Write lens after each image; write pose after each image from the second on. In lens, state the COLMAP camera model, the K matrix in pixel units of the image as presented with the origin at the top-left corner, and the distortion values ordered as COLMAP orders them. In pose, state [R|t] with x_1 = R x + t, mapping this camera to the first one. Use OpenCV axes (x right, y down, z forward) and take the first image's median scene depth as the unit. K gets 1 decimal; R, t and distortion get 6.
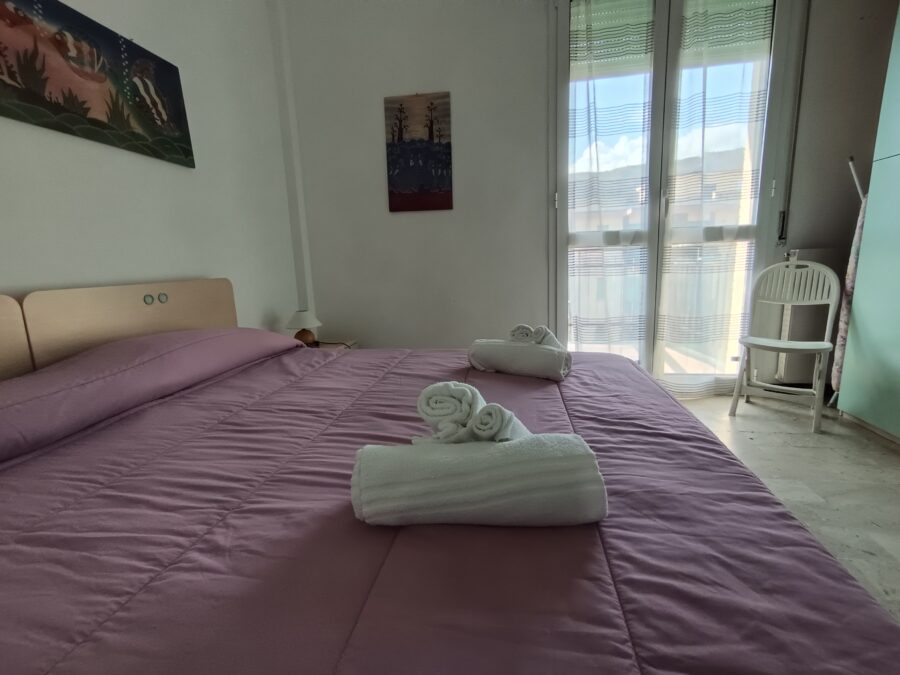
lens RADIAL K [[406.1, 0, 456.3], [0, 406.1, 333.5], [0, 0, 1]] dist [-0.033644, 0.022282]
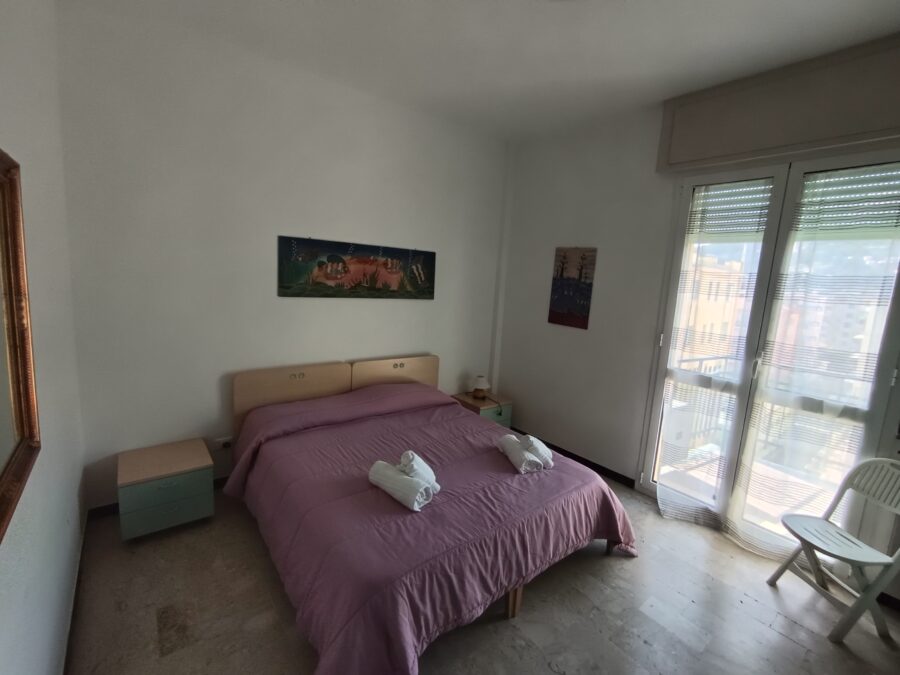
lens RADIAL K [[406.1, 0, 456.3], [0, 406.1, 333.5], [0, 0, 1]] dist [-0.033644, 0.022282]
pose [[0.741274, 0.179385, -0.646787, 0.745582], [-0.209852, 0.977256, 0.030532, -0.331435], [0.637553, 0.113097, 0.762060, -0.425793]]
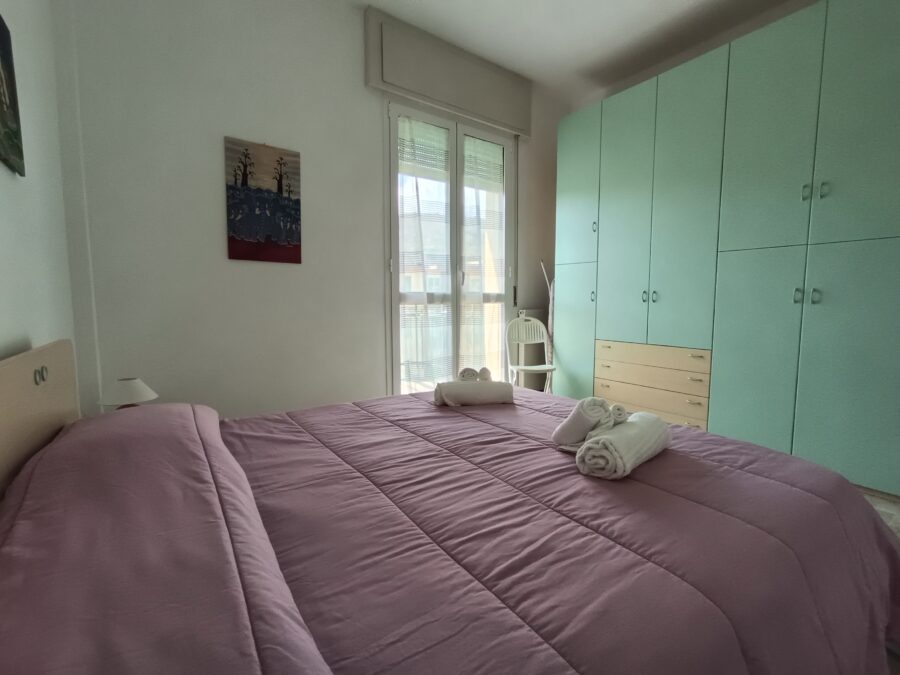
lens RADIAL K [[406.1, 0, 456.3], [0, 406.1, 333.5], [0, 0, 1]] dist [-0.033644, 0.022282]
pose [[0.701216, -0.022965, 0.712579, -0.626236], [0.100977, 0.992605, -0.067377, -0.036262], [-0.705762, 0.119200, 0.698349, 0.060856]]
